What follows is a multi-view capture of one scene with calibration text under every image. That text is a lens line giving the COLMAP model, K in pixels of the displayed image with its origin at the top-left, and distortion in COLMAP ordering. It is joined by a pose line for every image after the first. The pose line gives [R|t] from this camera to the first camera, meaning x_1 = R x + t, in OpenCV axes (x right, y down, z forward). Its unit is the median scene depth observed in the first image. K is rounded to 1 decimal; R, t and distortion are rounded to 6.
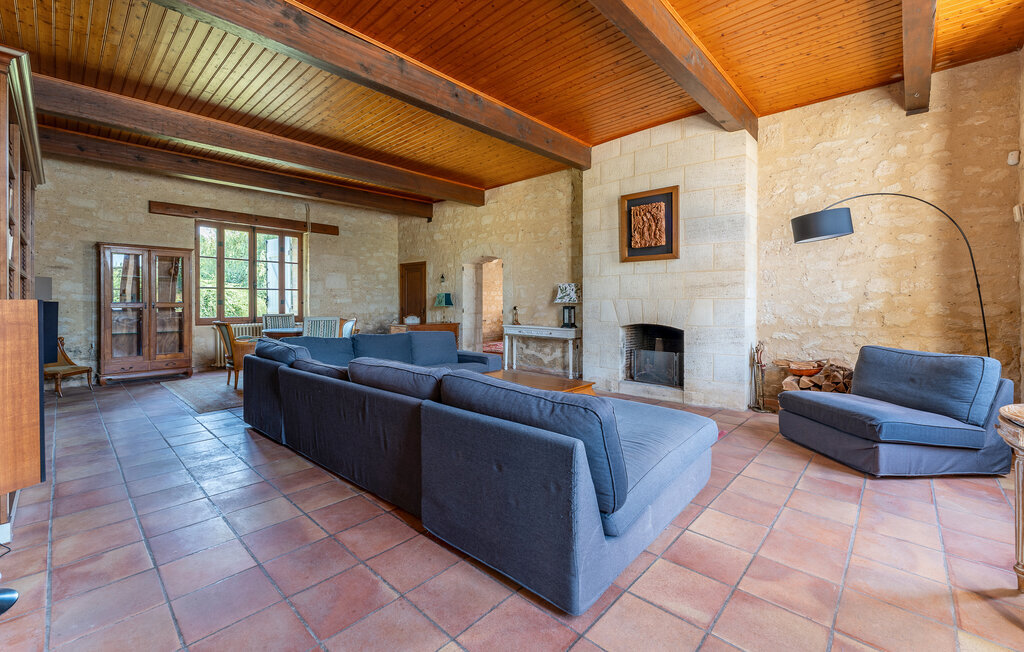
lens RADIAL K [[419.6, 0, 501.4], [0, 419.6, 302.1], [0, 0, 1]] dist [0.000634, 0.000242]
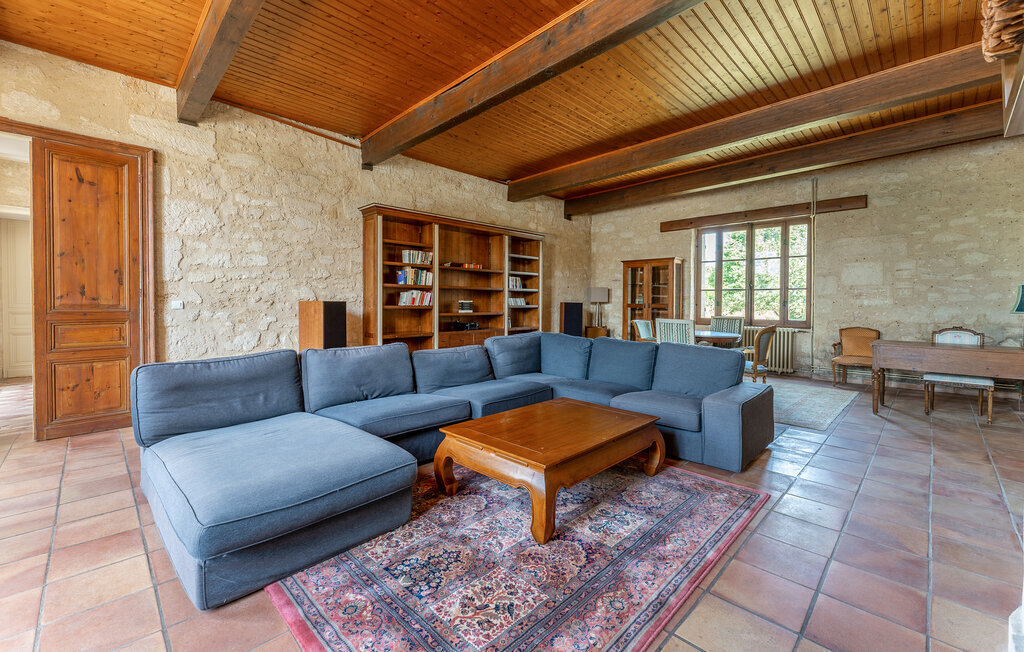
lens RADIAL K [[419.6, 0, 514.3], [0, 419.6, 308.9], [0, 0, 1]] dist [0.000634, 0.000242]
pose [[-0.022442, 0.014485, -0.999643, 0.342769], [-0.003839, 0.999886, 0.014575, 0.000081], [0.999741, 0.004165, -0.022384, 0.471224]]
